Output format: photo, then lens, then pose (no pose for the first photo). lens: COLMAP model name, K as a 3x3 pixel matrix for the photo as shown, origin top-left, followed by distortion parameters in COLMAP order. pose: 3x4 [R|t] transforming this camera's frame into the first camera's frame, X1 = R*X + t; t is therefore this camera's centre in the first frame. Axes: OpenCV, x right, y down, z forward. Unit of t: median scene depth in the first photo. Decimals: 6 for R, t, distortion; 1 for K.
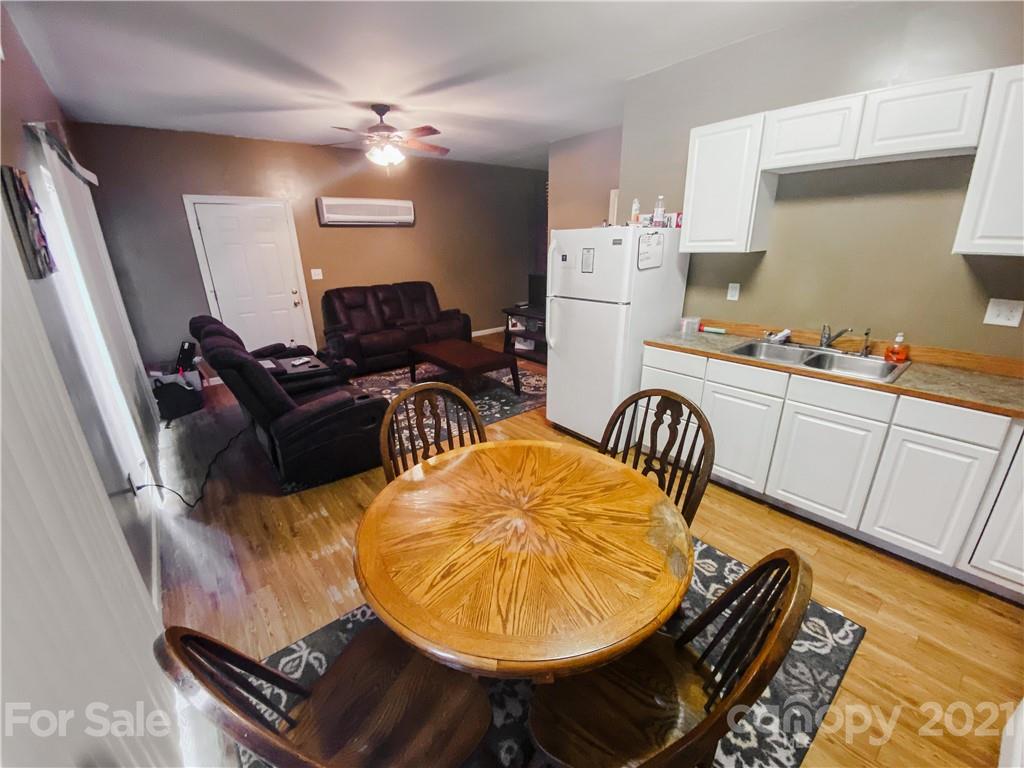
lens RADIAL K [[409.5, 0, 510.6], [0, 409.5, 385.6], [0, 0, 1]] dist [0.024950, -0.025119]
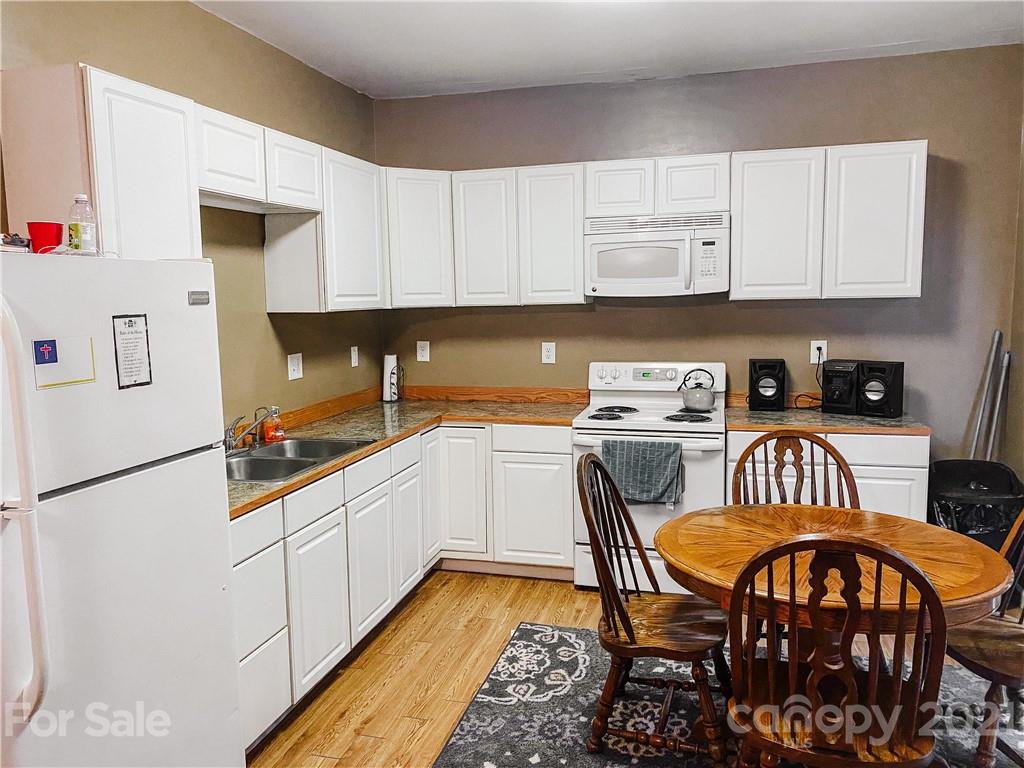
lens RADIAL K [[776.6, 0, 512.0], [0, 776.6, 384.0], [0, 0, 1]] dist [0.000599, 0.000283]
pose [[-0.585082, -0.063947, 0.808449, -0.779740], [0.290543, 0.914185, 0.282579, -0.598165], [-0.757142, 0.400222, -0.516293, 1.796224]]
